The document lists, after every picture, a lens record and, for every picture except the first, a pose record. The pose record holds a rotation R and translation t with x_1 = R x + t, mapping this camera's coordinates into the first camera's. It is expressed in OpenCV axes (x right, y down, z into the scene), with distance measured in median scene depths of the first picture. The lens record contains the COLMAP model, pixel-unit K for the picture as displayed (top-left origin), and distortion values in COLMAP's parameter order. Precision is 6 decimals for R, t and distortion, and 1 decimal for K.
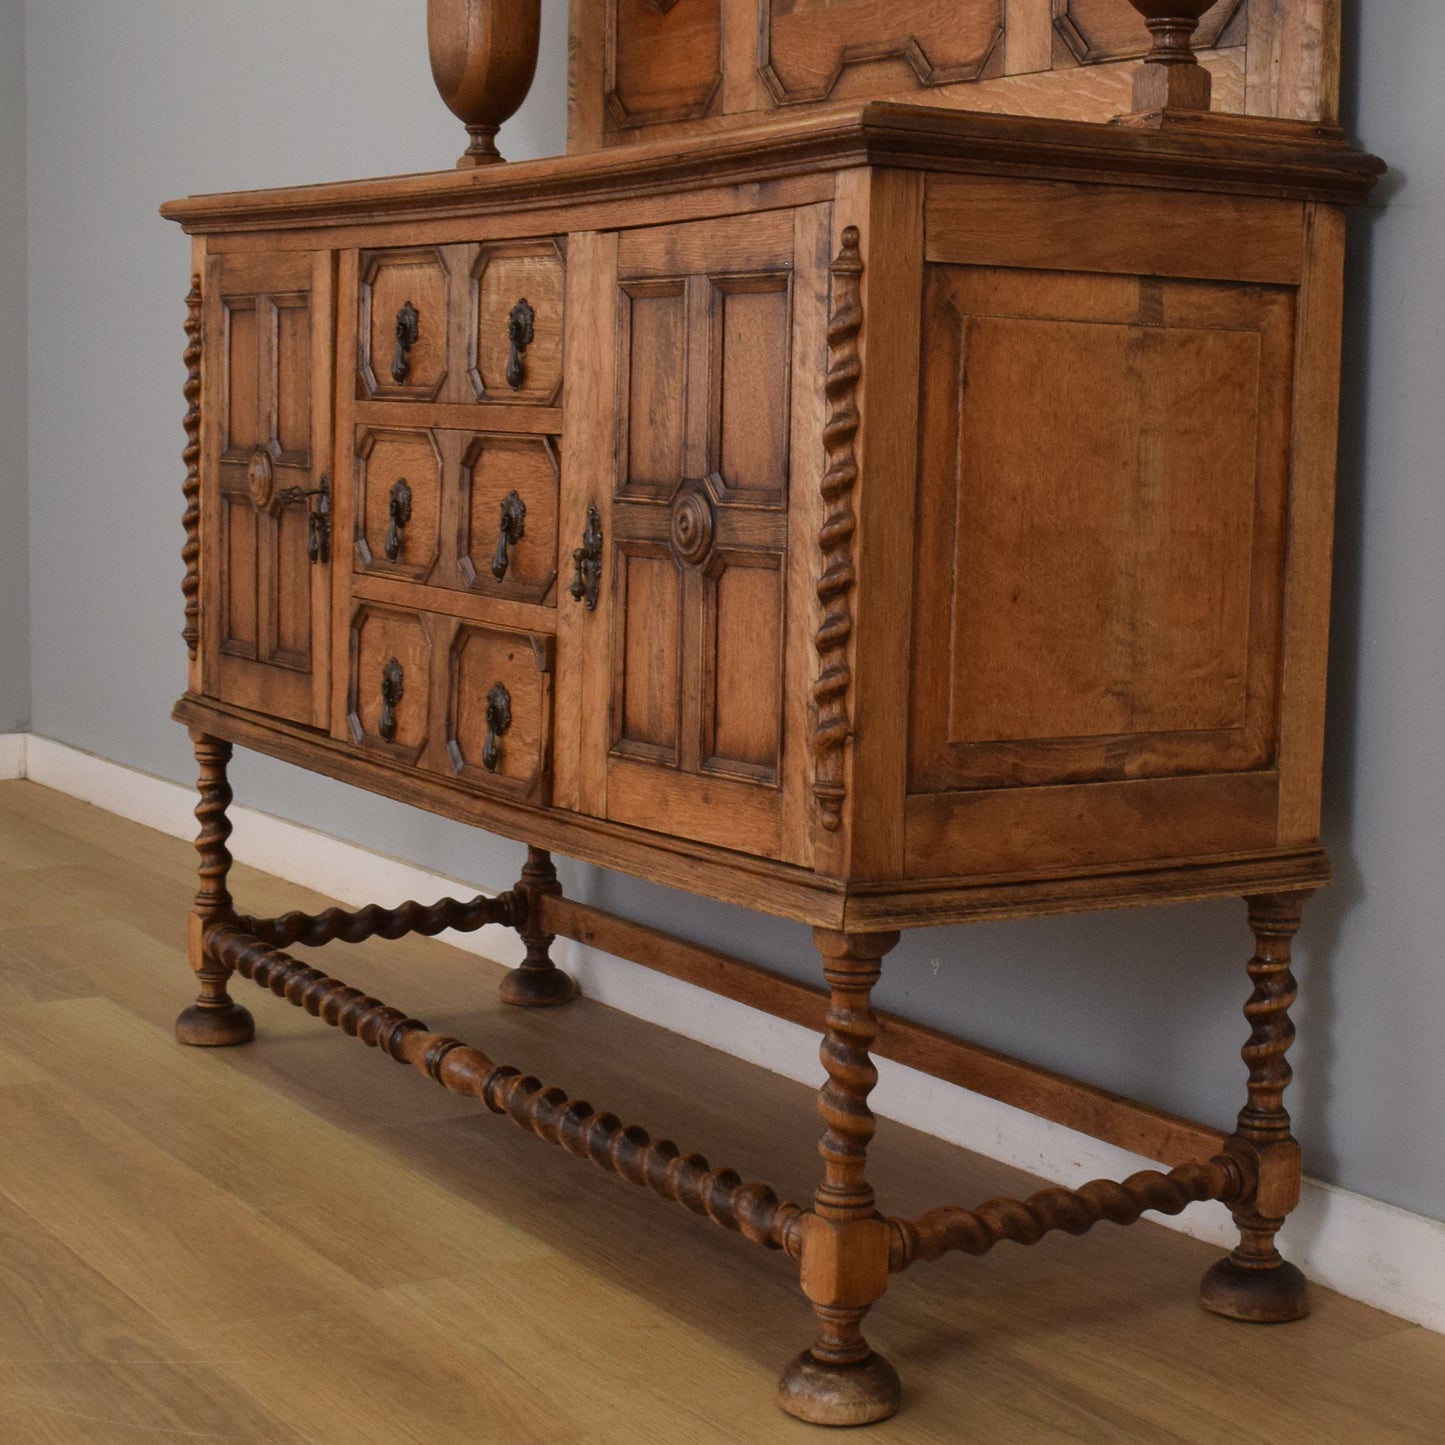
lens RADIAL K [[2710.5, 0, 890.7], [0, 2710.5, 651.8], [0, 0, 1]] dist [-0.073398, -0.087217]
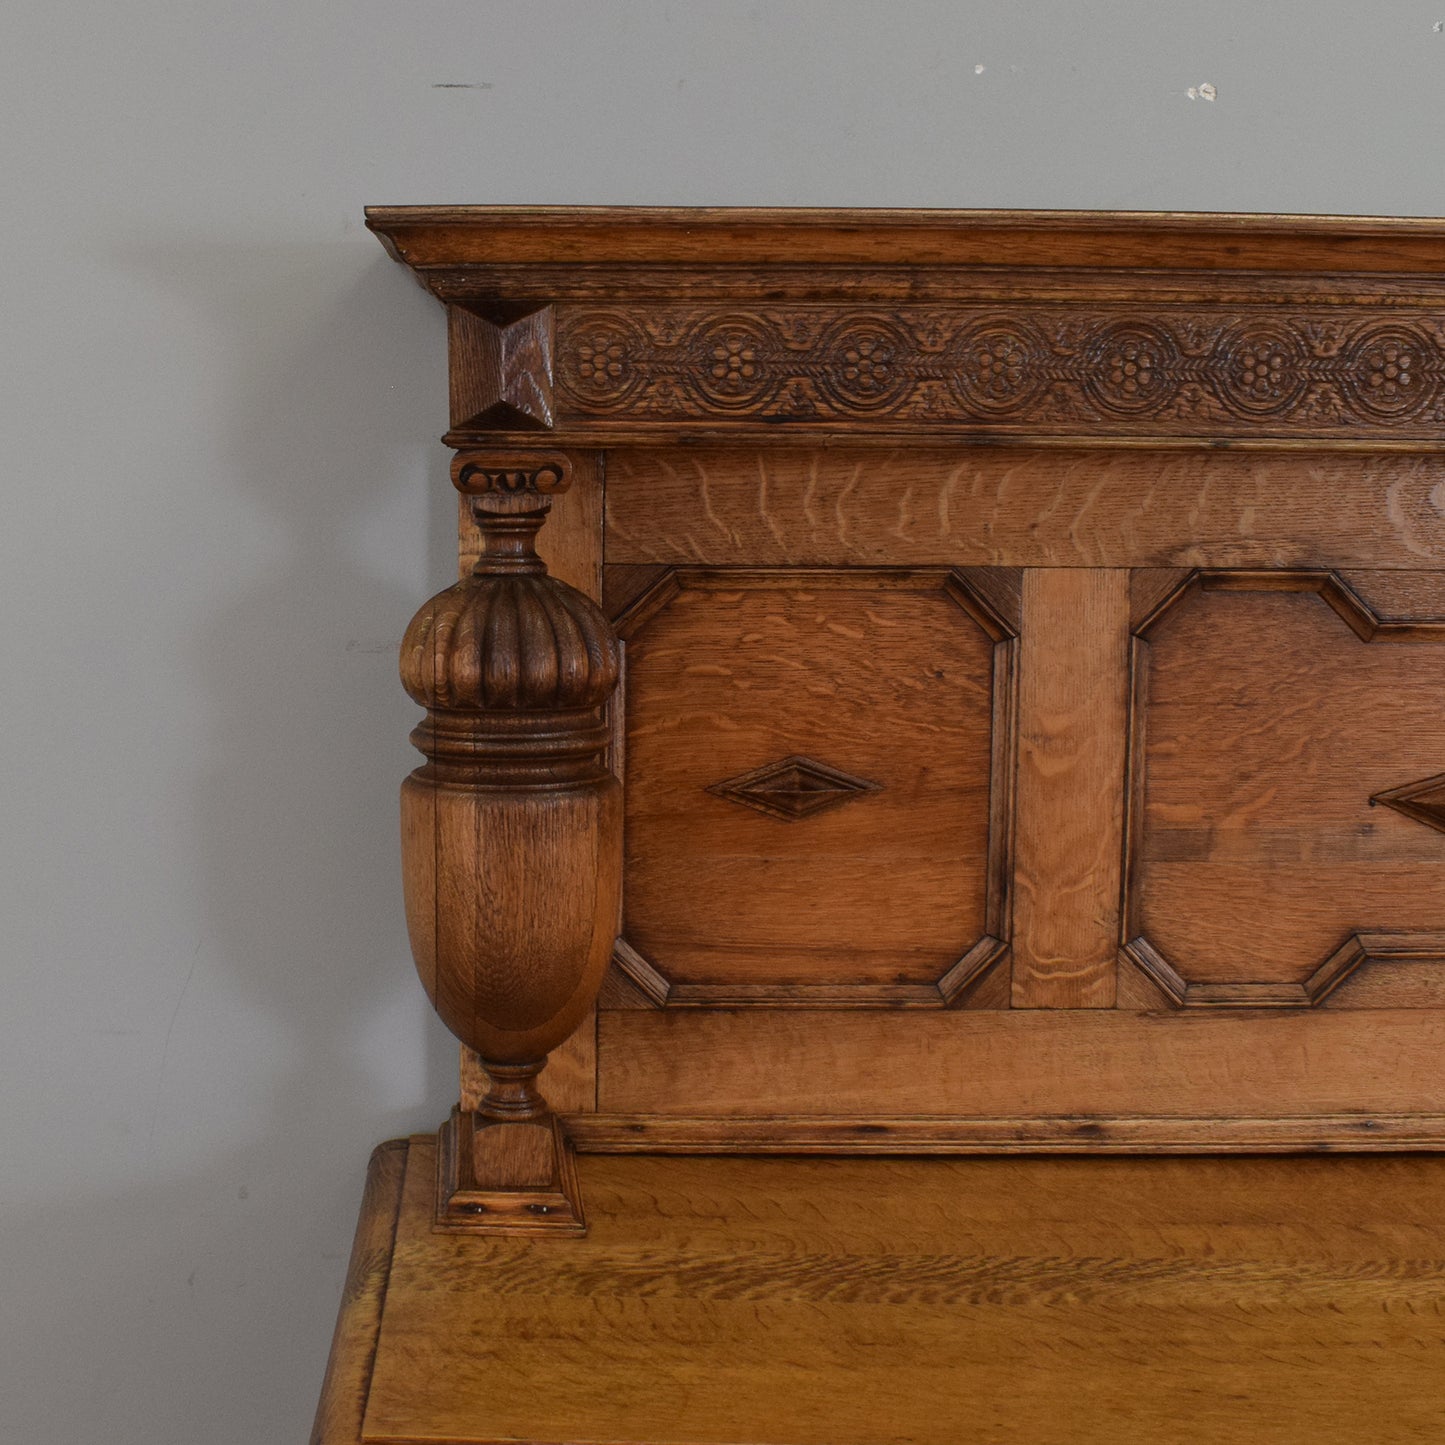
lens RADIAL K [[2289.9, 0, 488.7], [0, 2289.9, 716.6], [0, 0, 1]] dist [-0.103243, 0.027856]
pose [[0.578332, -0.112304, 0.808034, -0.706298], [0.089196, 0.993246, 0.074205, -0.412659], [-0.810911, 0.029159, 0.584443, 1.051556]]
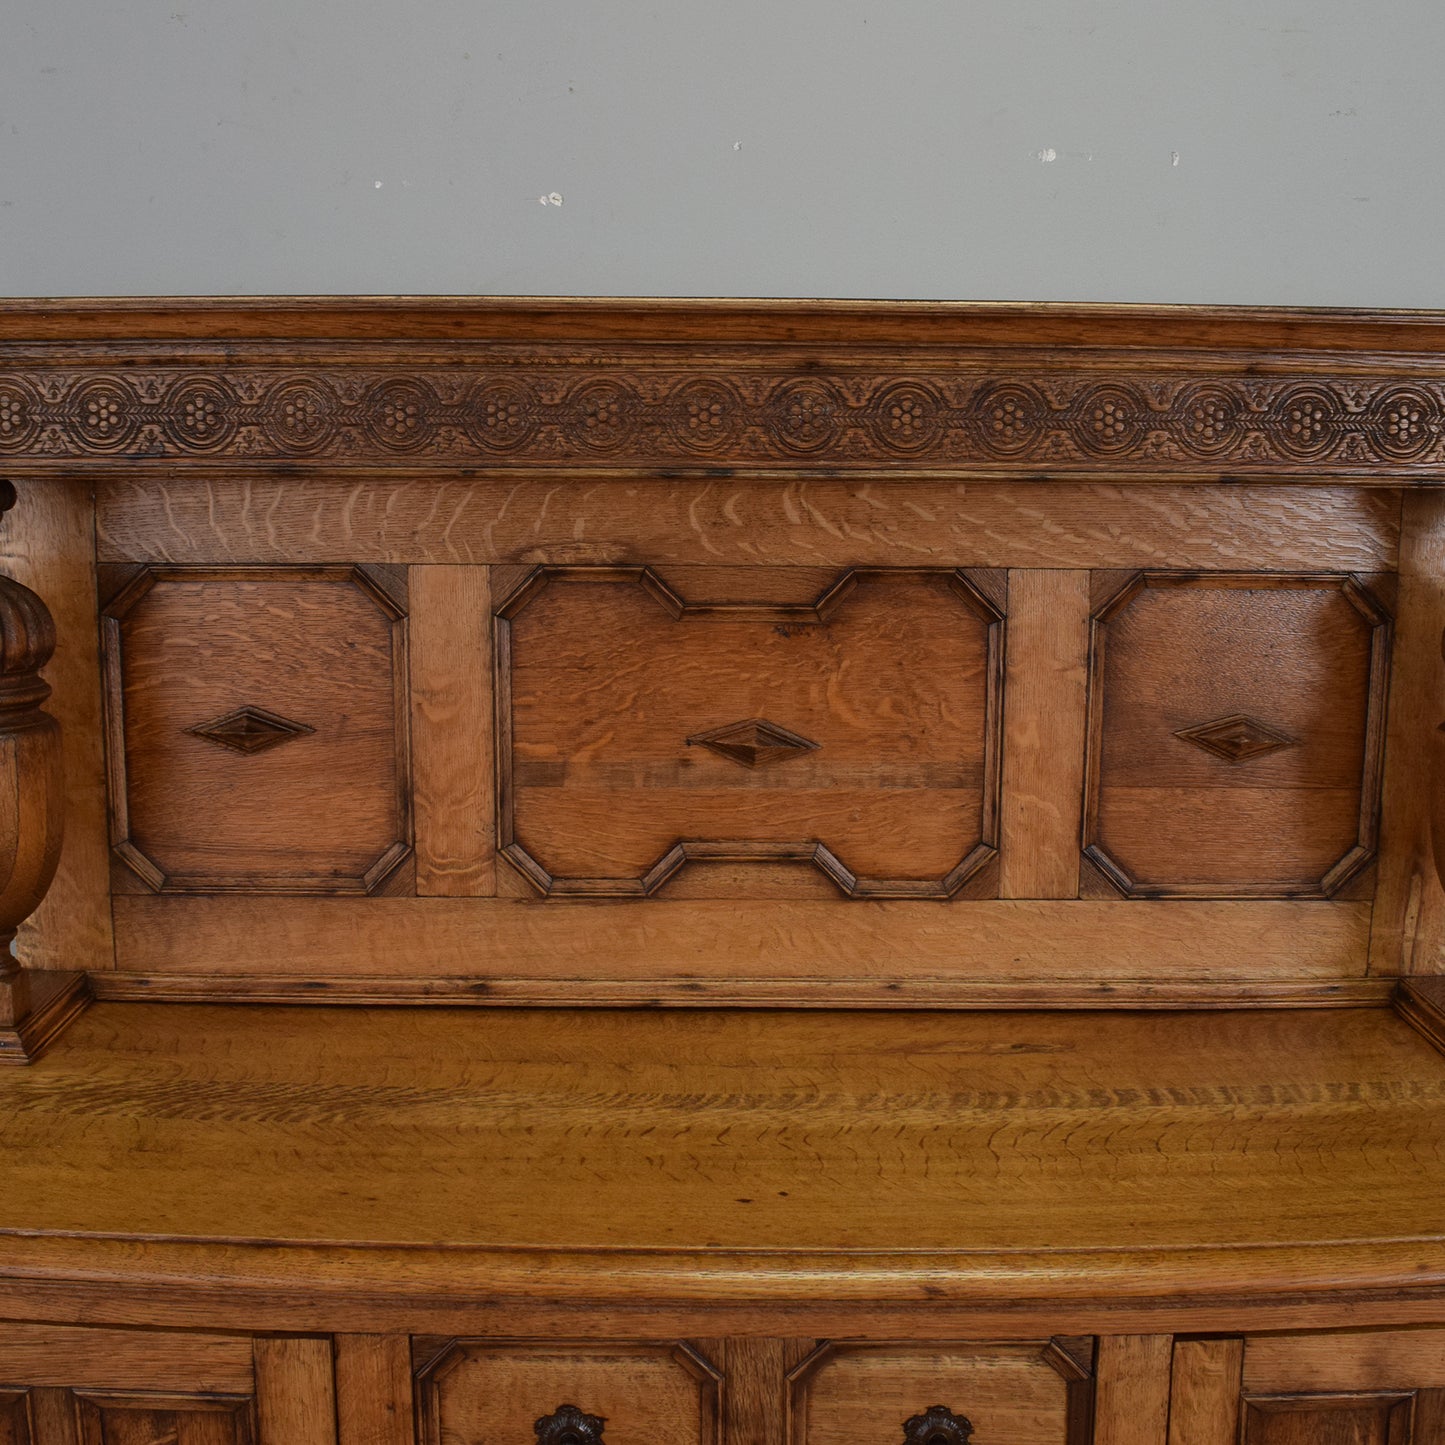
lens RADIAL K [[1688.5, 0, 724.1], [0, 1688.5, 716.0], [0, 0, 1]] dist [-0.098889, 0.005974]
pose [[0.560488, -0.141788, 0.815935, -0.544807], [0.085552, 0.989877, 0.113246, -0.397961], [-0.823732, 0.006332, 0.566944, 0.846572]]
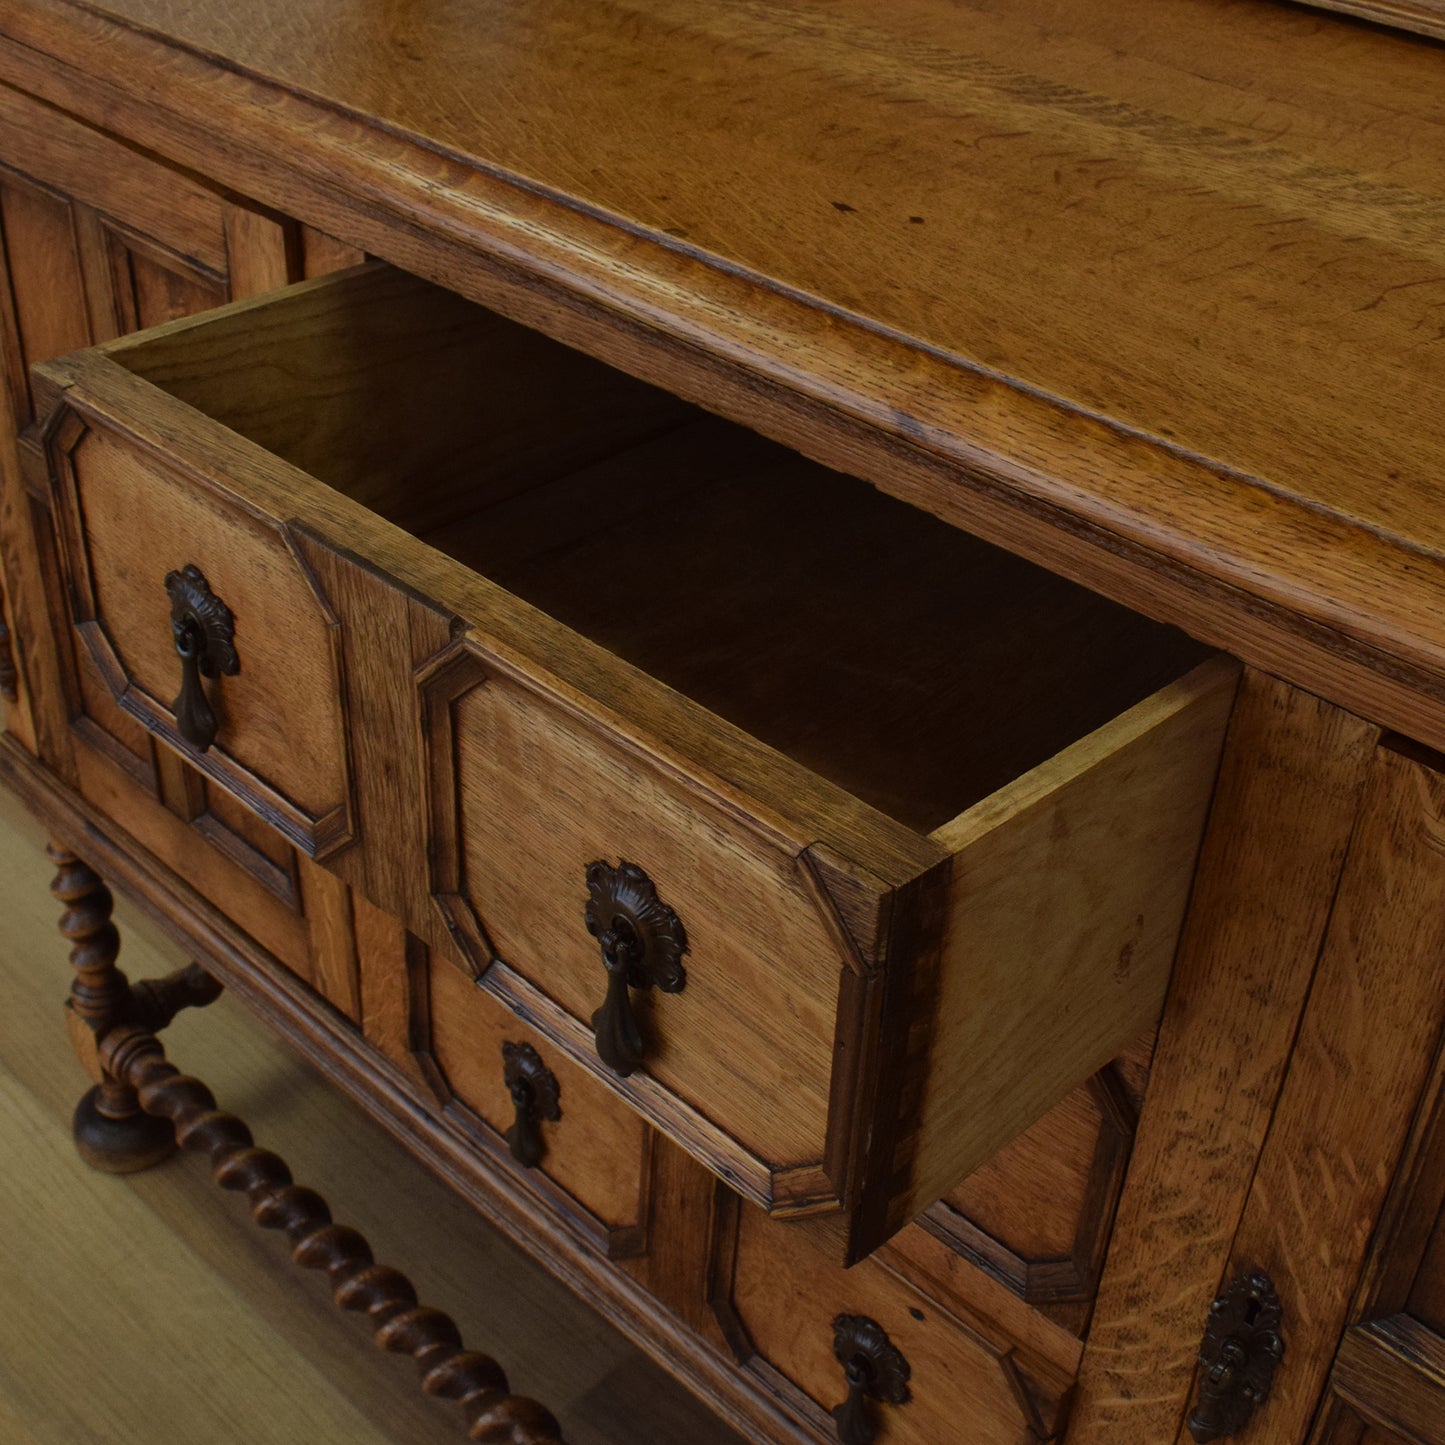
lens RADIAL K [[2016.1, 0, 683.3], [0, 2016.1, 721.7], [0, 0, 1]] dist [-0.091511, -0.028658]
pose [[0.984733, -0.100696, 0.141990, -0.238234], [0.017567, 0.869022, 0.494462, -0.289512], [-0.173183, -0.484418, 0.857524, 0.802051]]
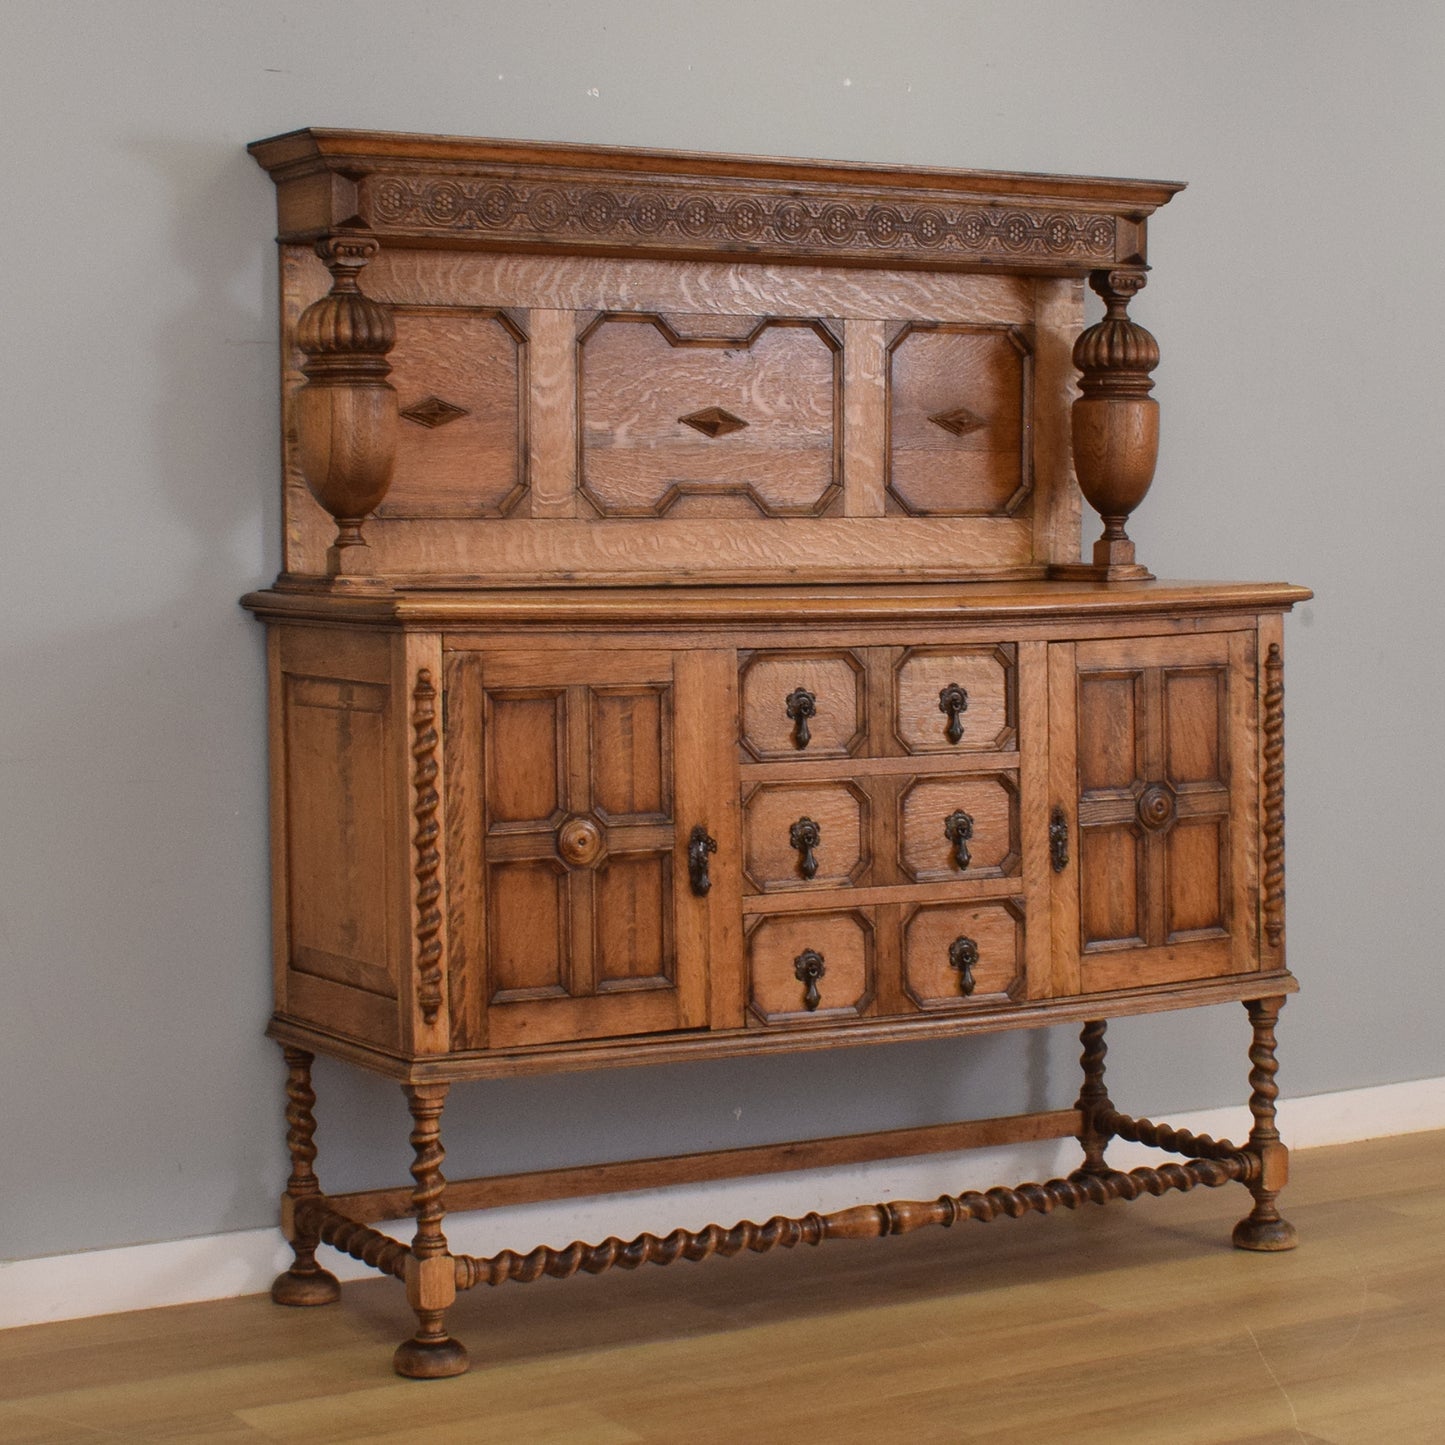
lens RADIAL K [[3201.2, 0, 766.0], [0, 3201.2, 727.4], [0, 0, 1]] dist [-0.071135, -0.159181]
pose [[0.070668, -0.088237, 0.993590, -2.068789], [0.100312, 0.991659, 0.080931, -0.280480], [-0.992443, 0.093949, 0.078930, 1.031640]]
